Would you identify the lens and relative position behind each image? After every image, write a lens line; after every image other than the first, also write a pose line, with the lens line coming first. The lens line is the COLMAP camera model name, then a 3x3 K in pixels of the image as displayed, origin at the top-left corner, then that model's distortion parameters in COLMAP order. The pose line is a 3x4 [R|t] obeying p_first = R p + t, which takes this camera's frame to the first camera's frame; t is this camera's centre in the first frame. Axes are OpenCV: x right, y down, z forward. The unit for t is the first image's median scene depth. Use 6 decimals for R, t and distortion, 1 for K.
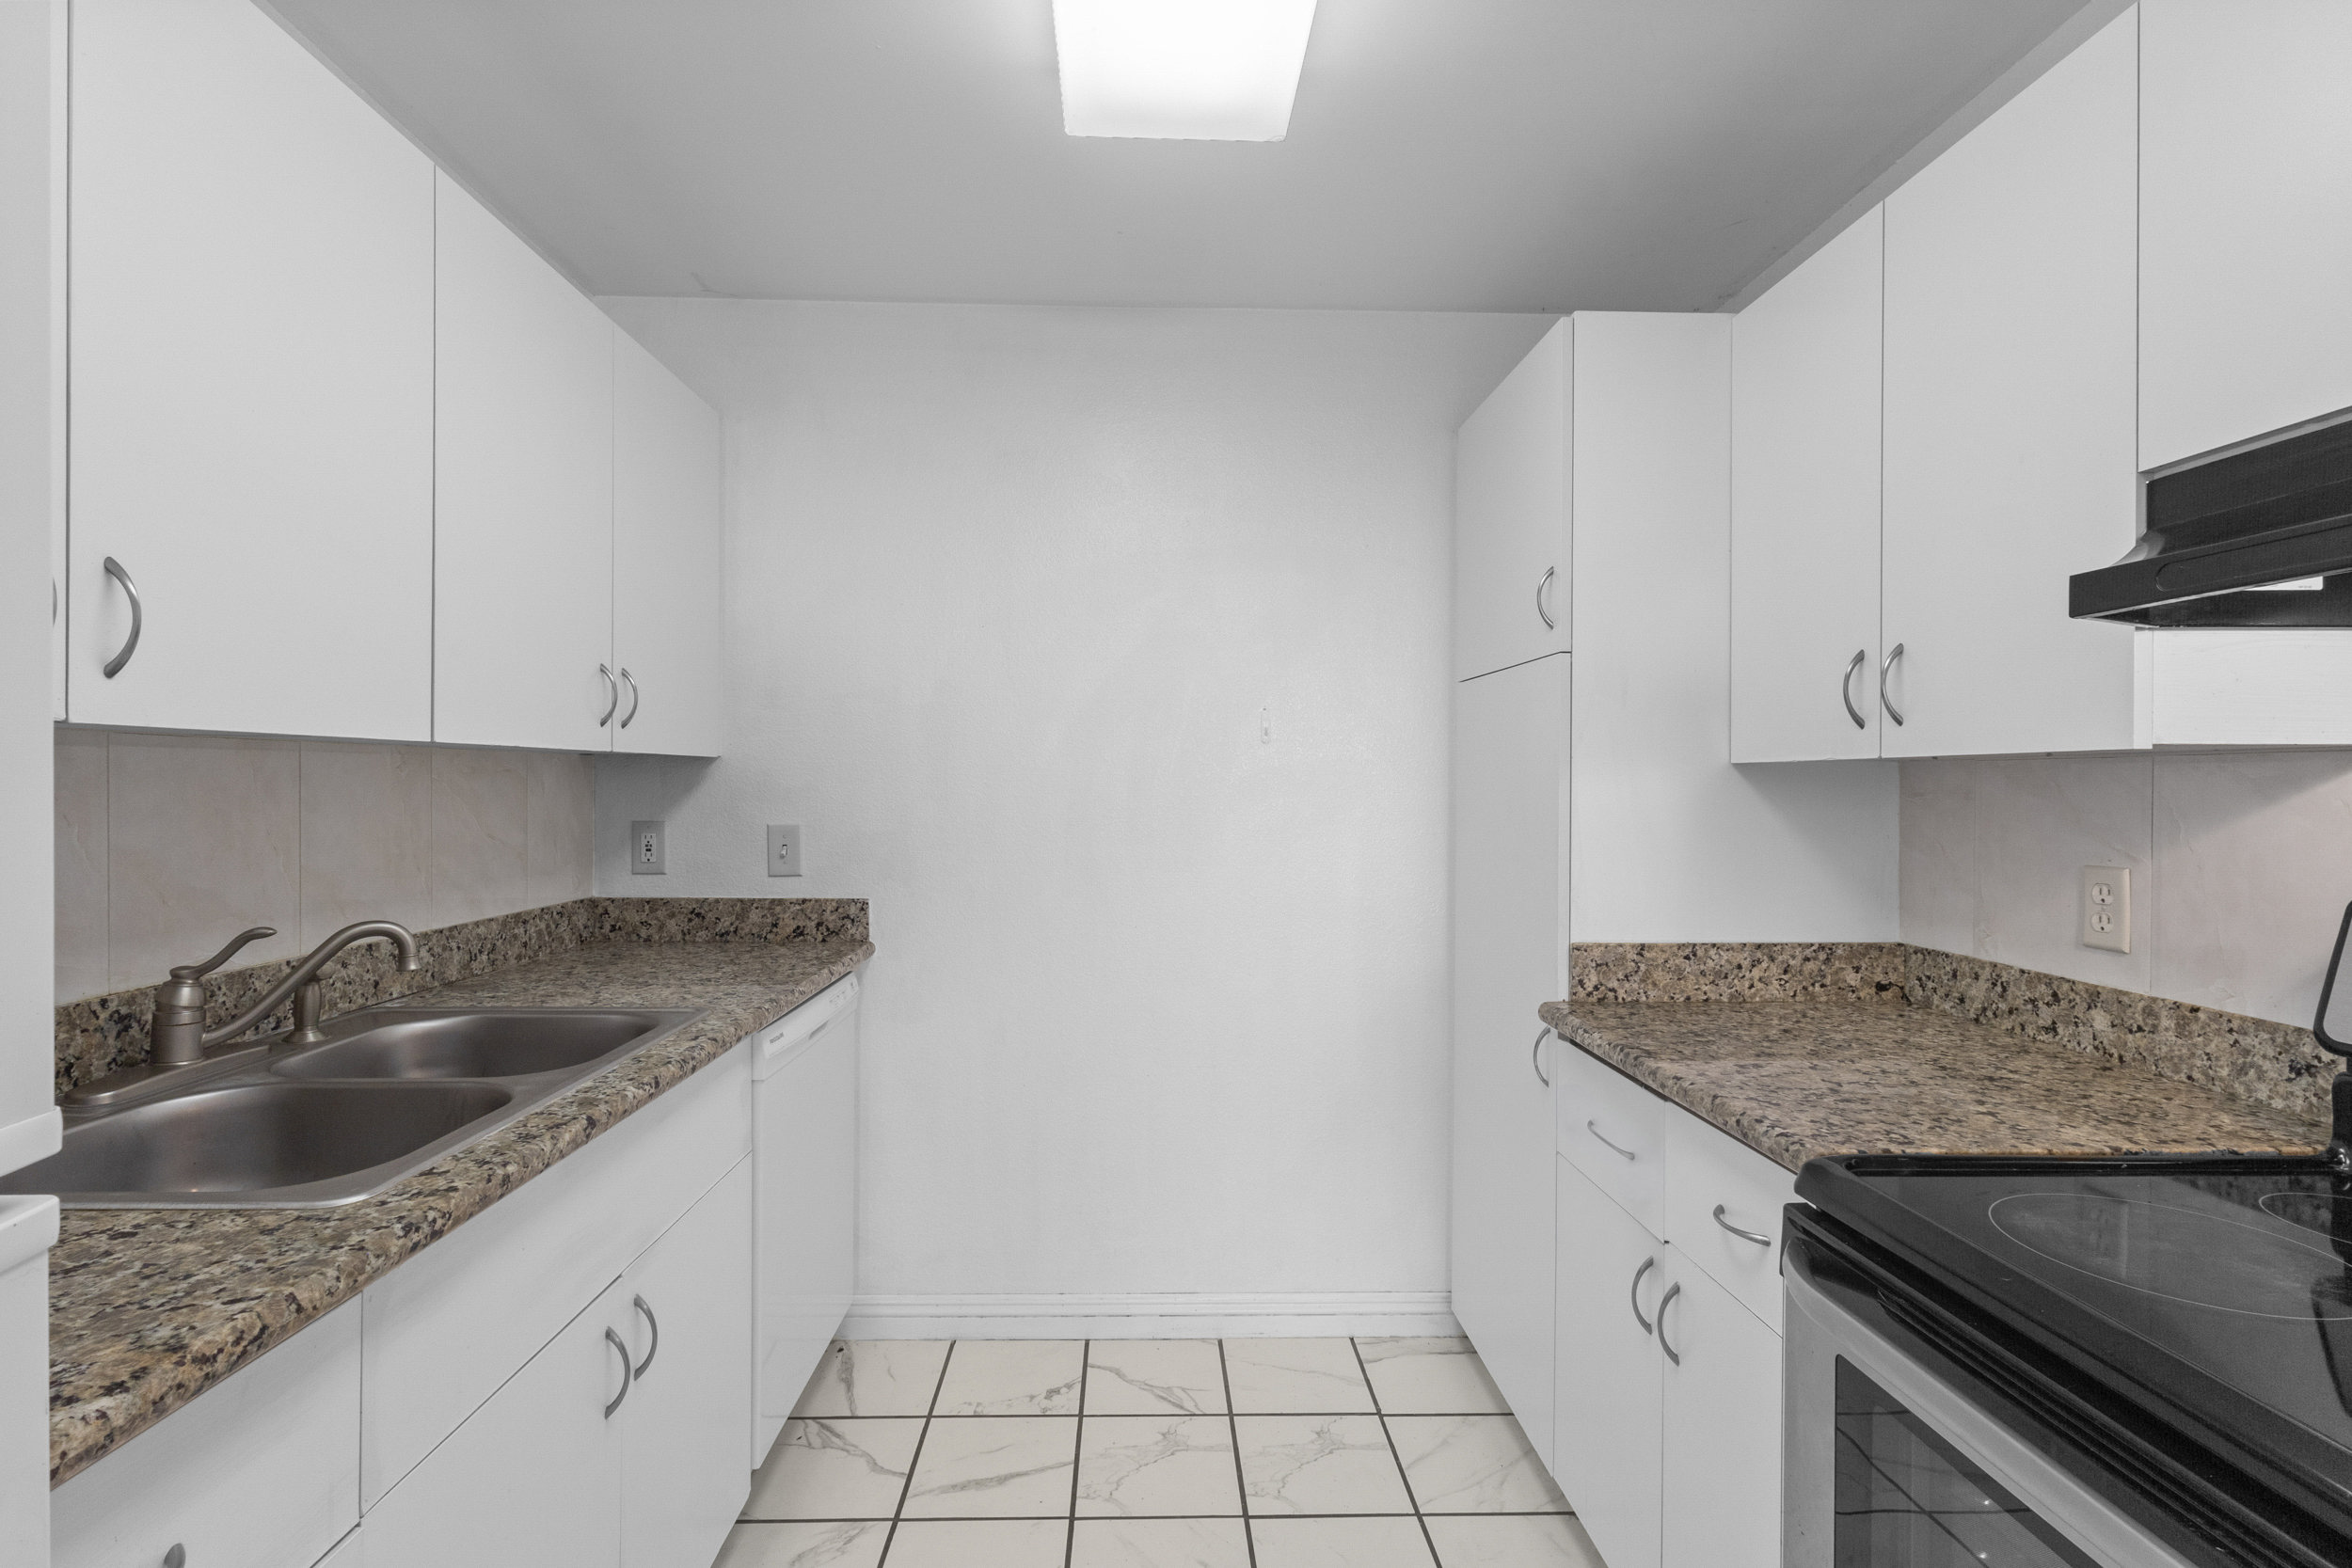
lens RADIAL K [[1081.4, 0, 1173.8], [0, 1081.4, 792.0], [0, 0, 1]] dist [-0.002539, 0.001775]
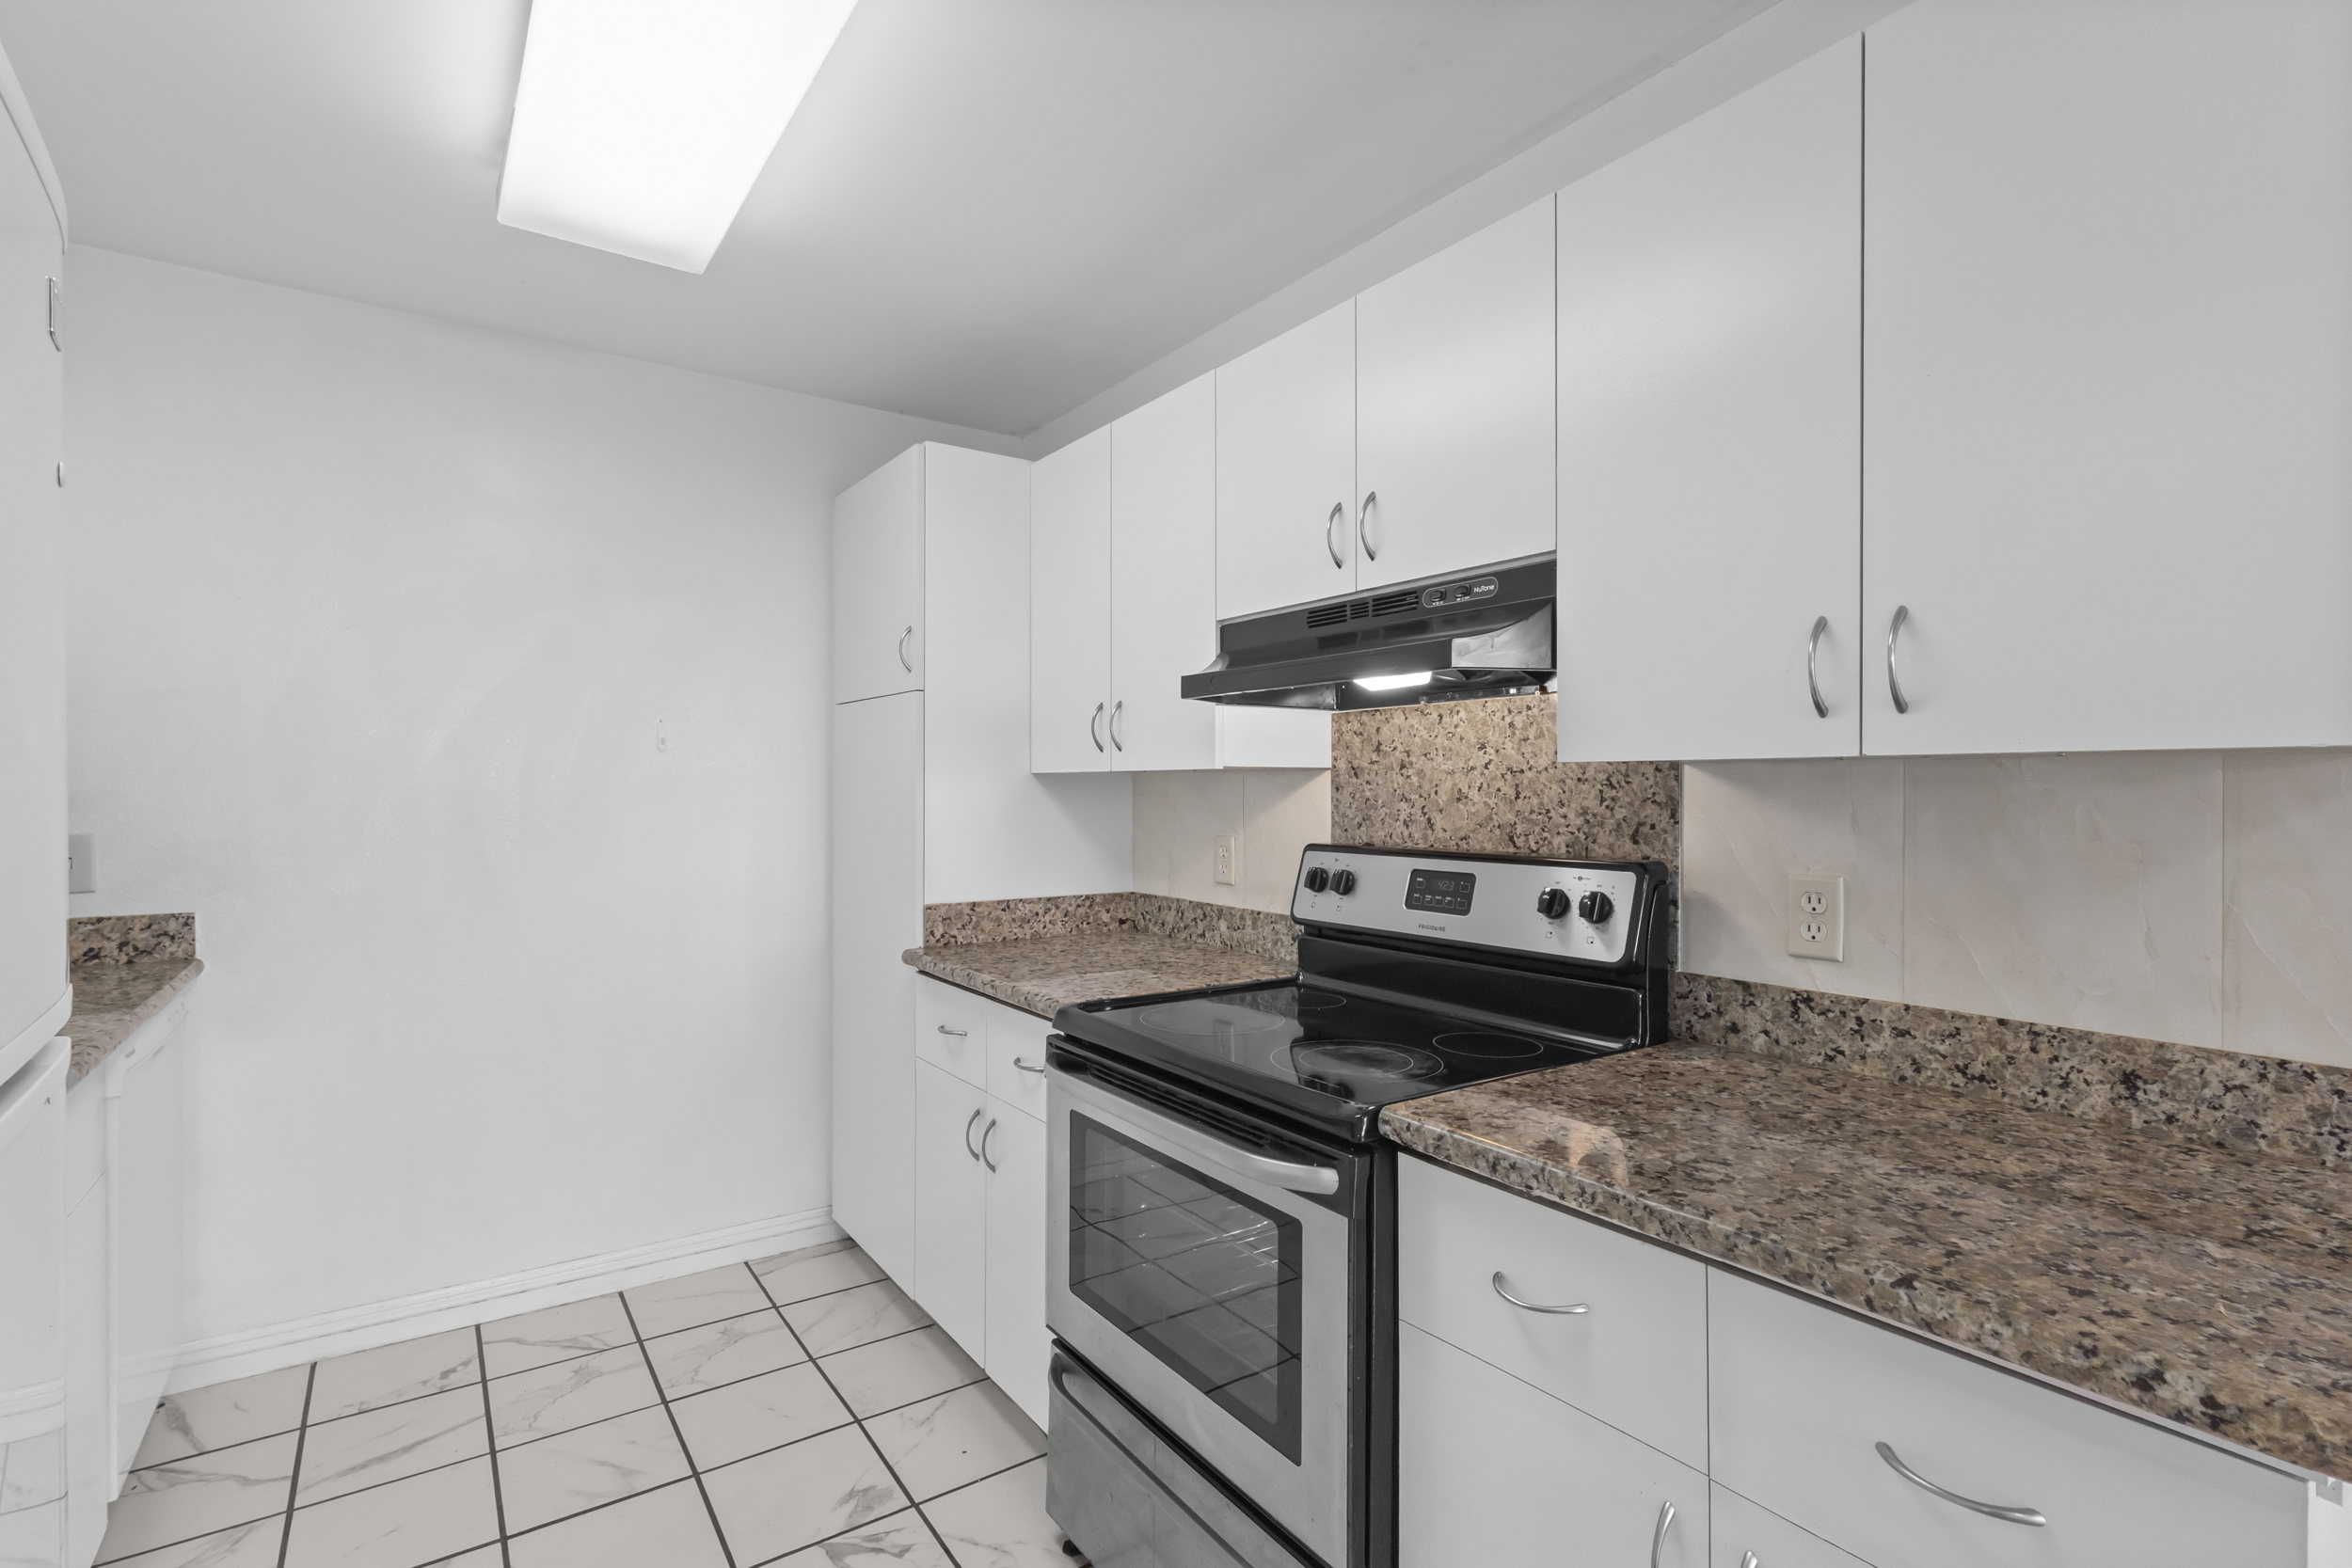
lens RADIAL K [[1081.4, 0, 1173.8], [0, 1081.4, 792.0], [0, 0, 1]] dist [-0.002539, 0.001775]
pose [[0.836440, -0.003641, 0.548047, -0.117485], [0.004888, 0.999988, -0.000817, 0.000267], [-0.548037, 0.003362, 0.836447, -0.314594]]
